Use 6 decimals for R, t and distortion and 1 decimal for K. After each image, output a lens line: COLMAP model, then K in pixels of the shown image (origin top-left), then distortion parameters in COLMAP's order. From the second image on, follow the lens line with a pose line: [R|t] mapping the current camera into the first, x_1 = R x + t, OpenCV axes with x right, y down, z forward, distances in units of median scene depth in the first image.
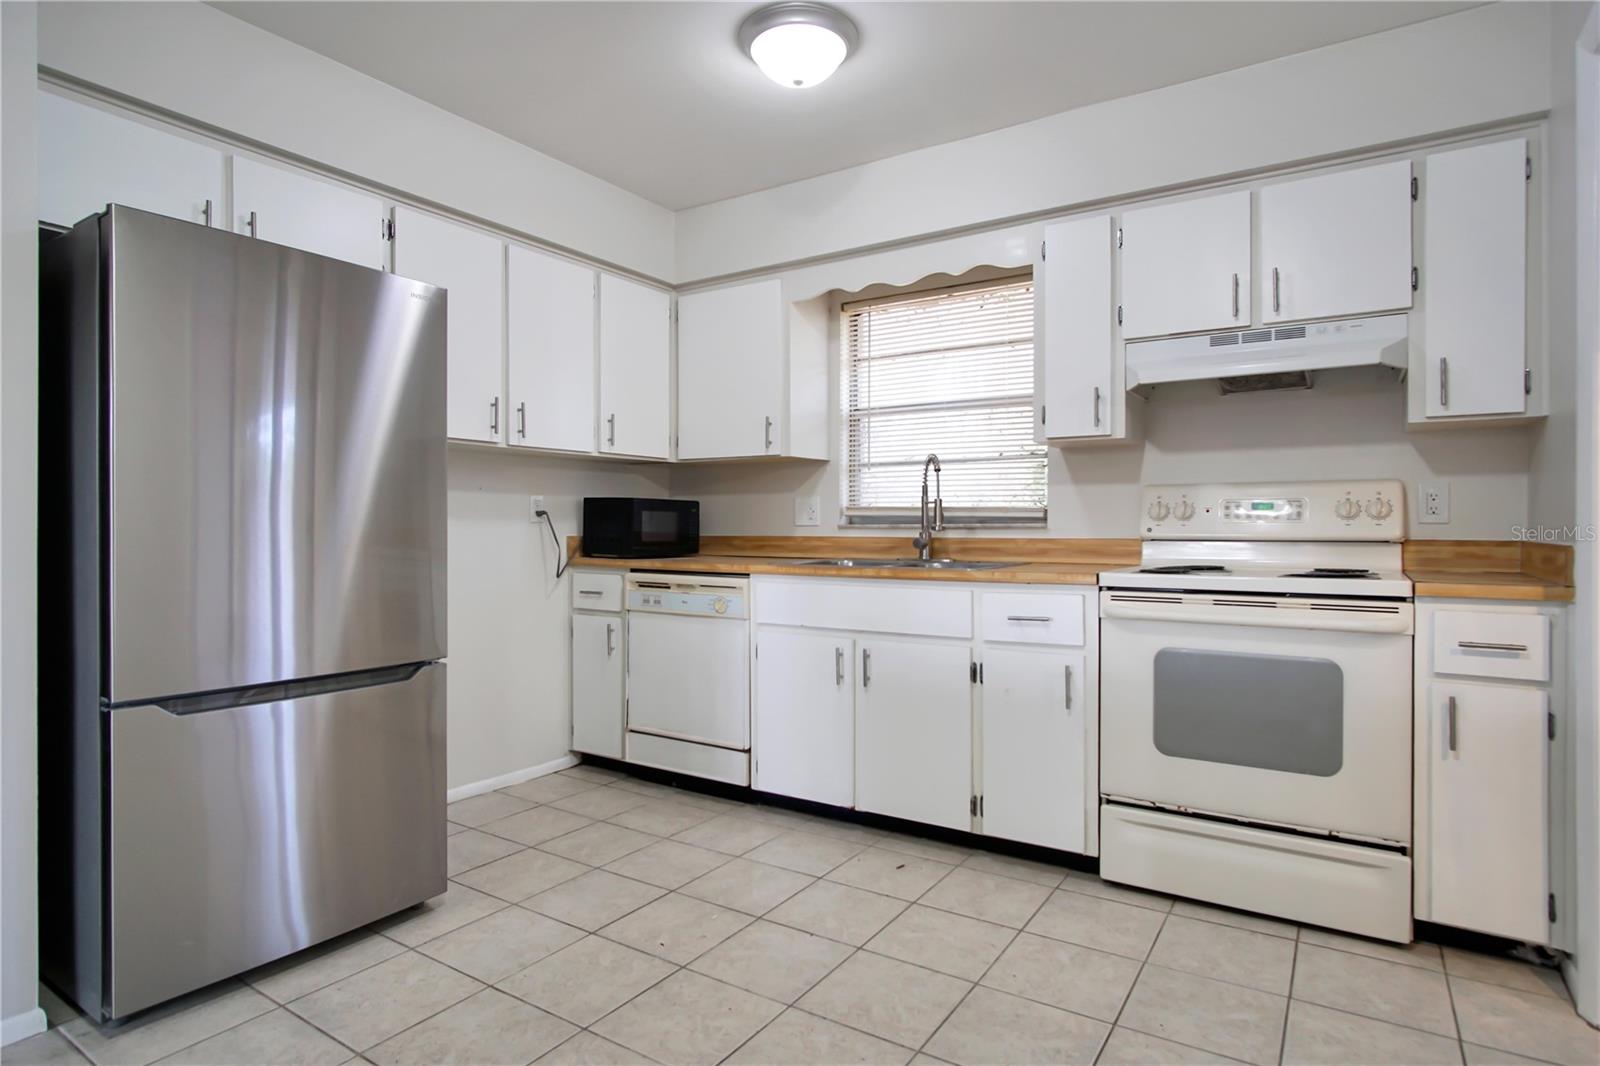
lens RADIAL K [[868.2, 0, 803.6], [0, 868.2, 528.9], [0, 0, 1]] dist [-0.016372, 0.003185]
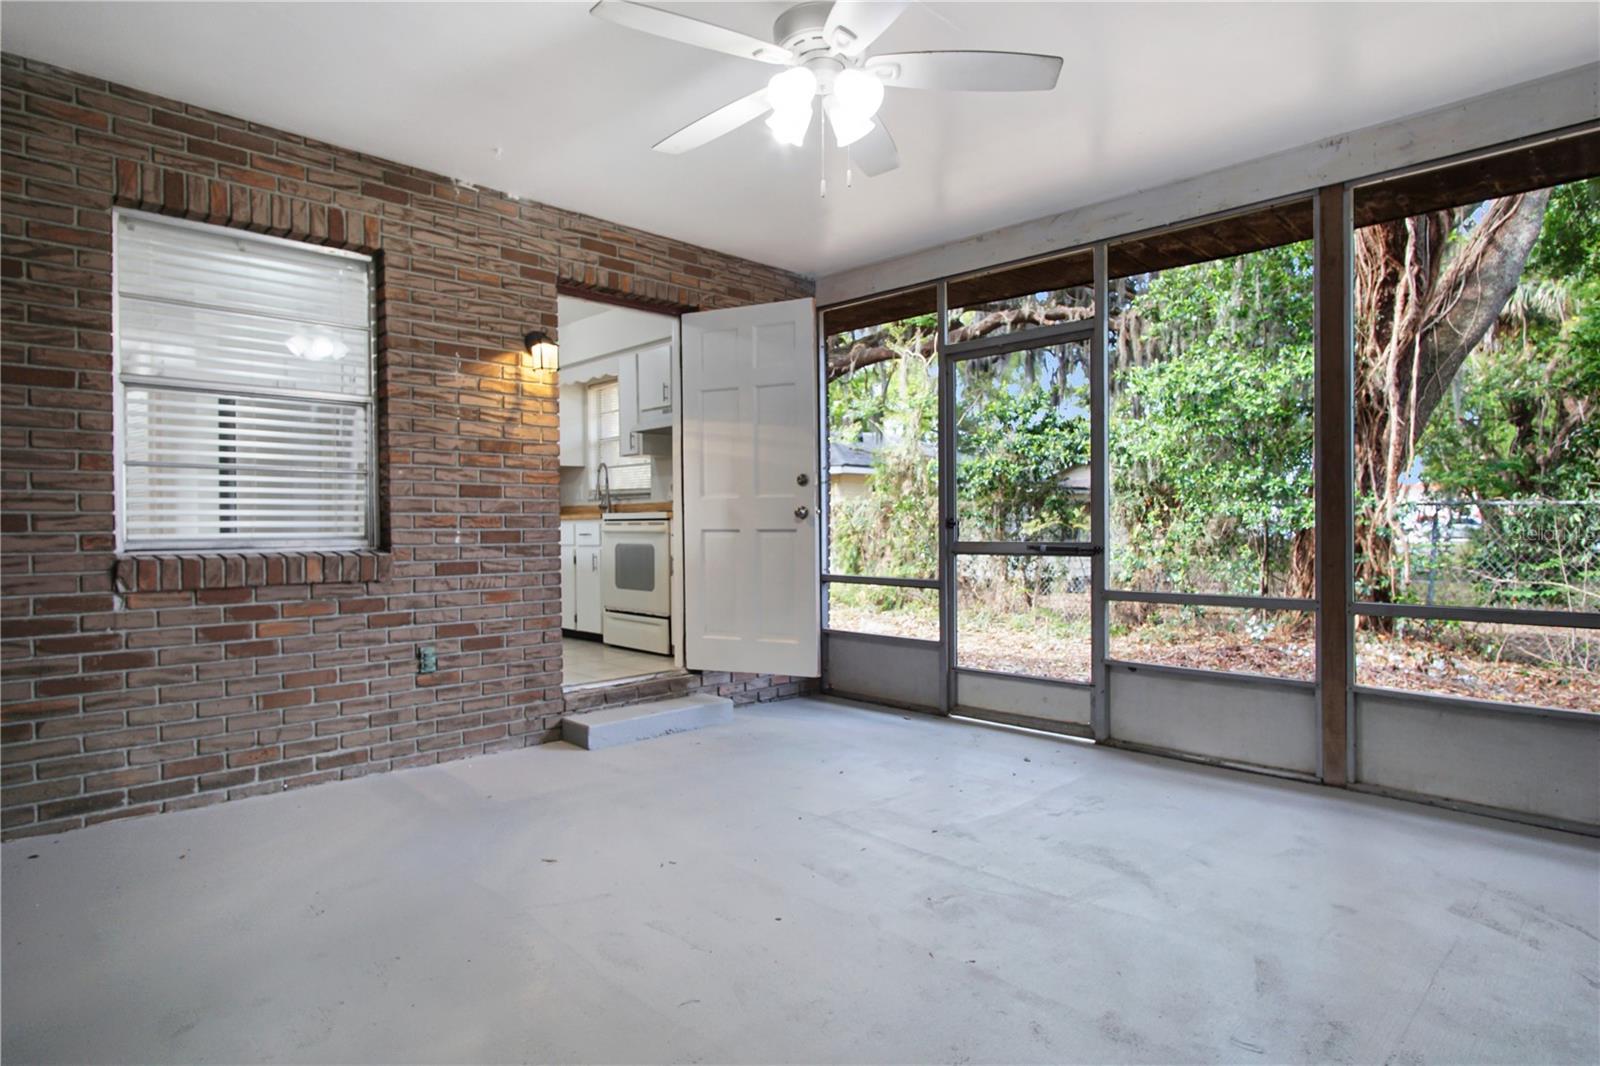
lens RADIAL K [[868.2, 0, 798.7], [0, 868.2, 525.7], [0, 0, 1]] dist [-0.016372, 0.003185]
pose [[0.975996, -0.010858, -0.217520, 1.041154], [0.010667, 0.999941, -0.002053, 0.071287], [0.217529, -0.000317, 0.976054, -0.896554]]
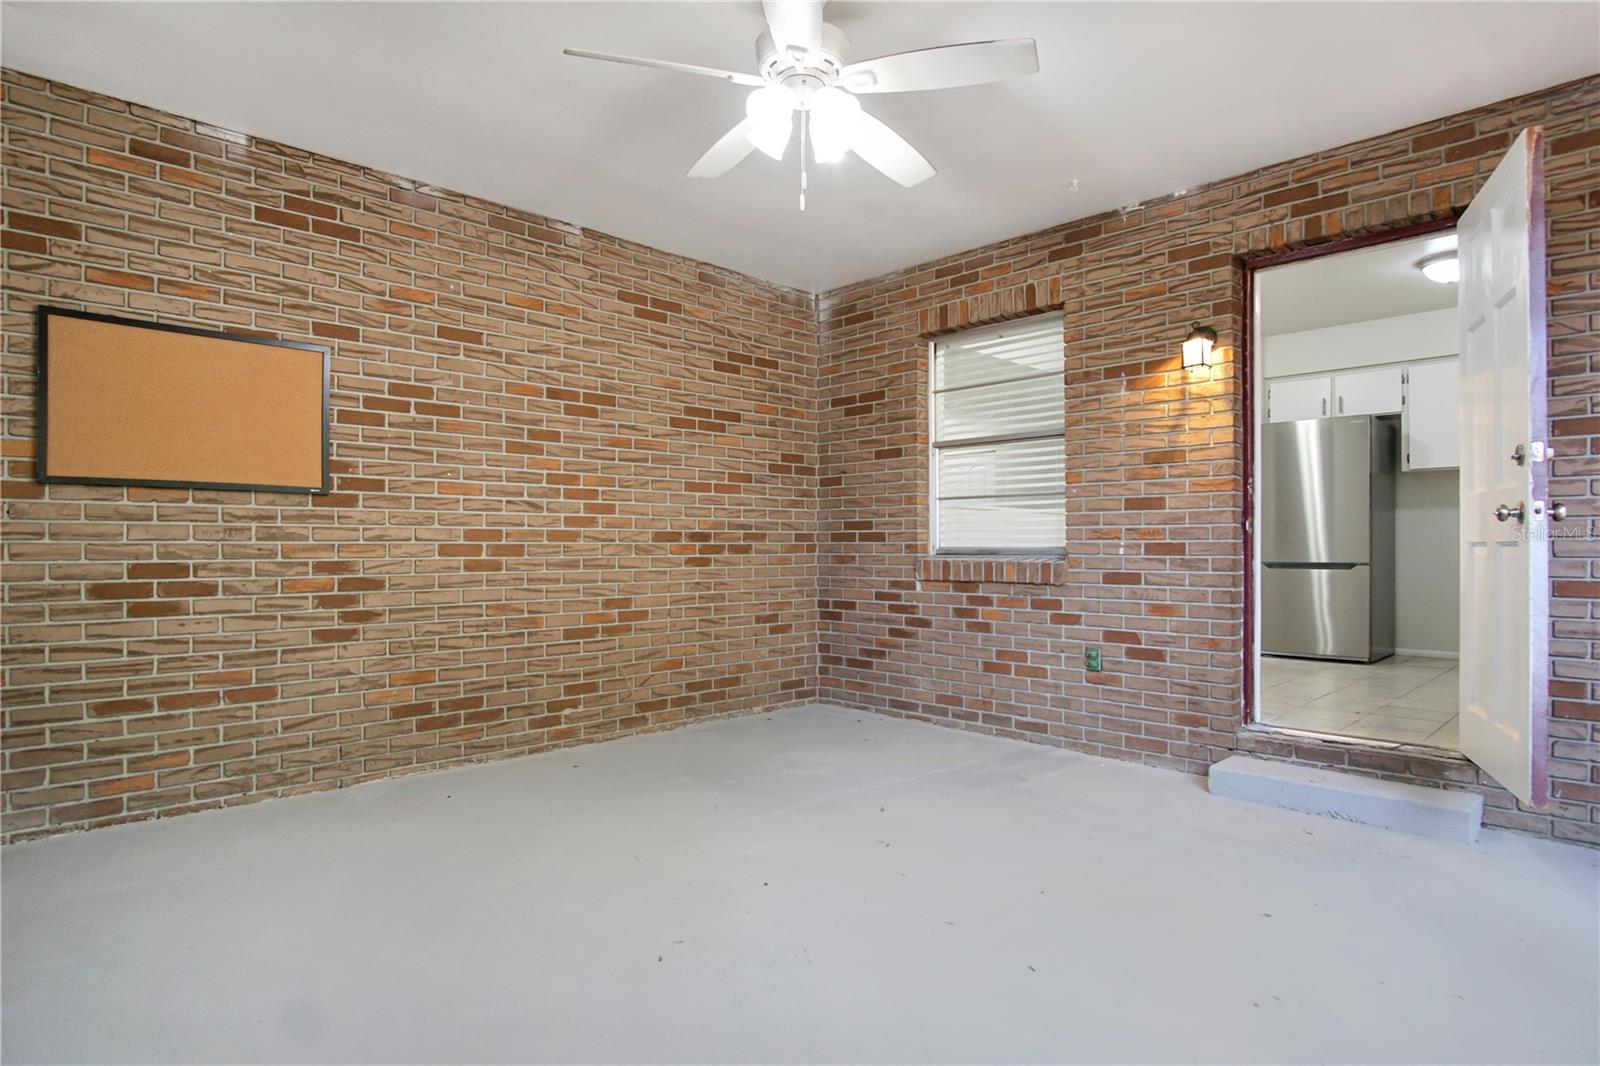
lens RADIAL K [[868.2, 0, 801.9], [0, 868.2, 544.7], [0, 0, 1]] dist [-0.016372, 0.003185]
pose [[-0.213611, -0.008611, -0.976881, 1.642046], [-0.003489, 0.999961, -0.008052, 0.085755], [0.976913, 0.001688, -0.213633, -0.025307]]
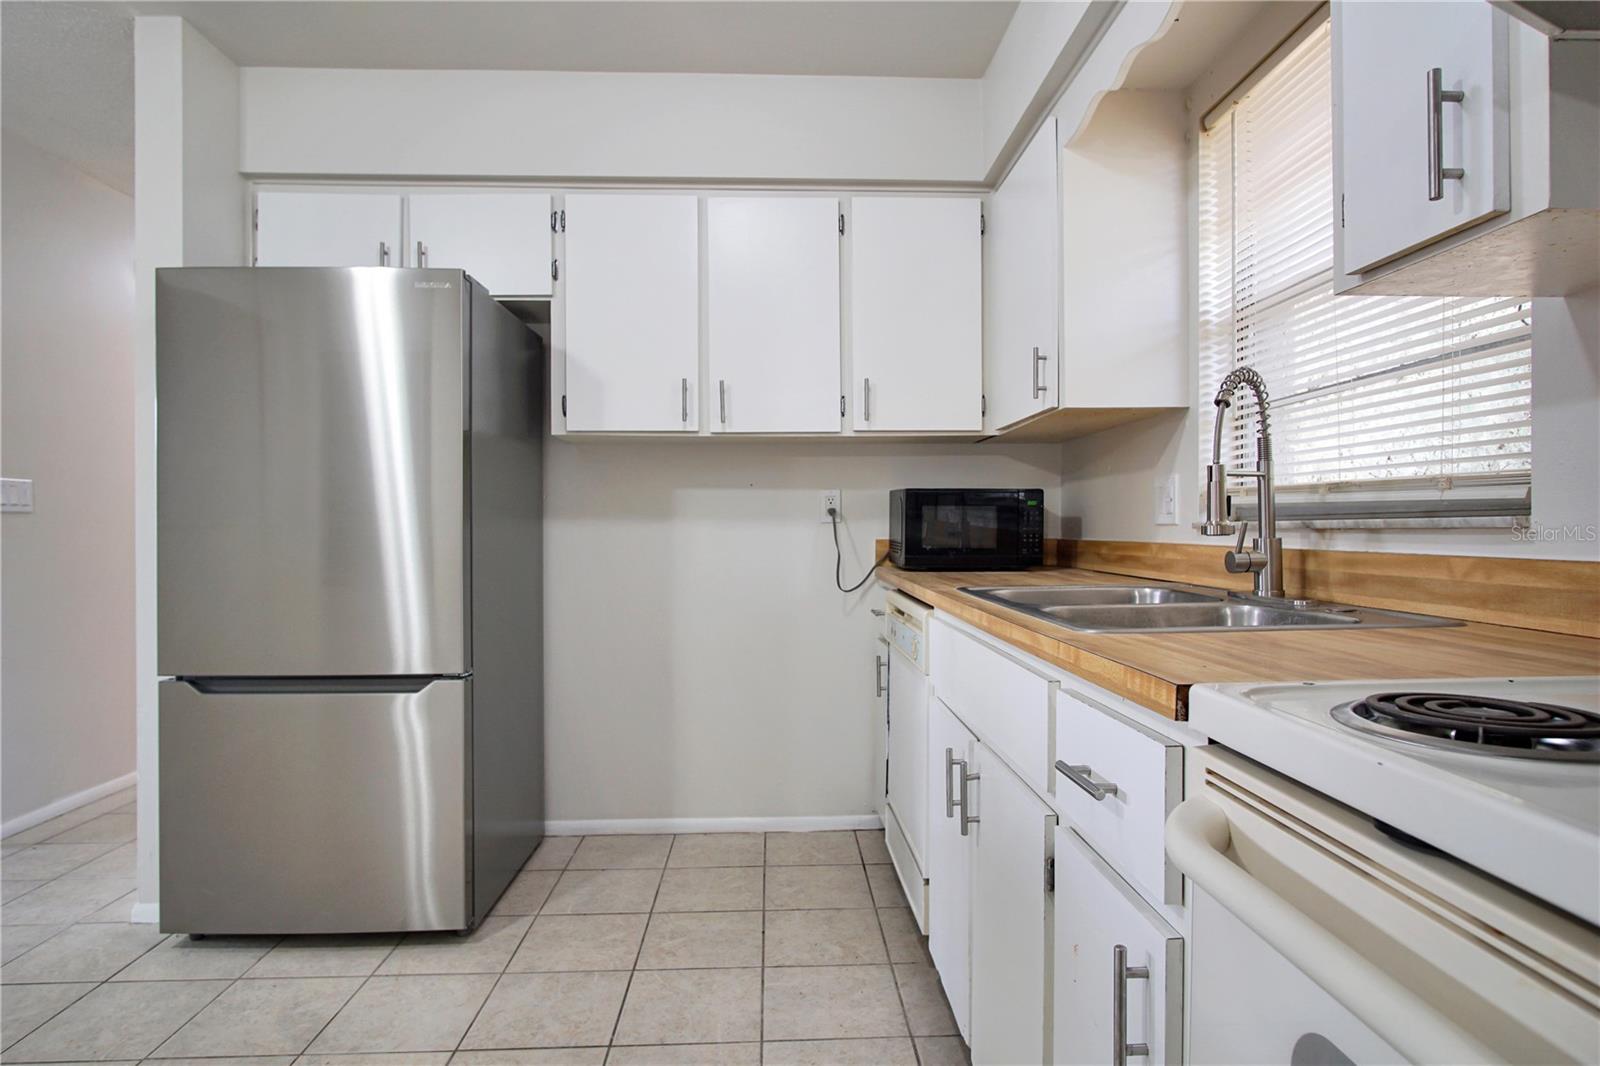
lens RADIAL K [[868.2, 0, 805.2], [0, 868.2, 535.3], [0, 0, 1]] dist [-0.016372, 0.003185]
pose [[0.583180, 0.004462, -0.812331, 0.384409], [0.003183, 0.999965, 0.007778, -0.002402], [0.812337, -0.007121, 0.583145, 0.543566]]
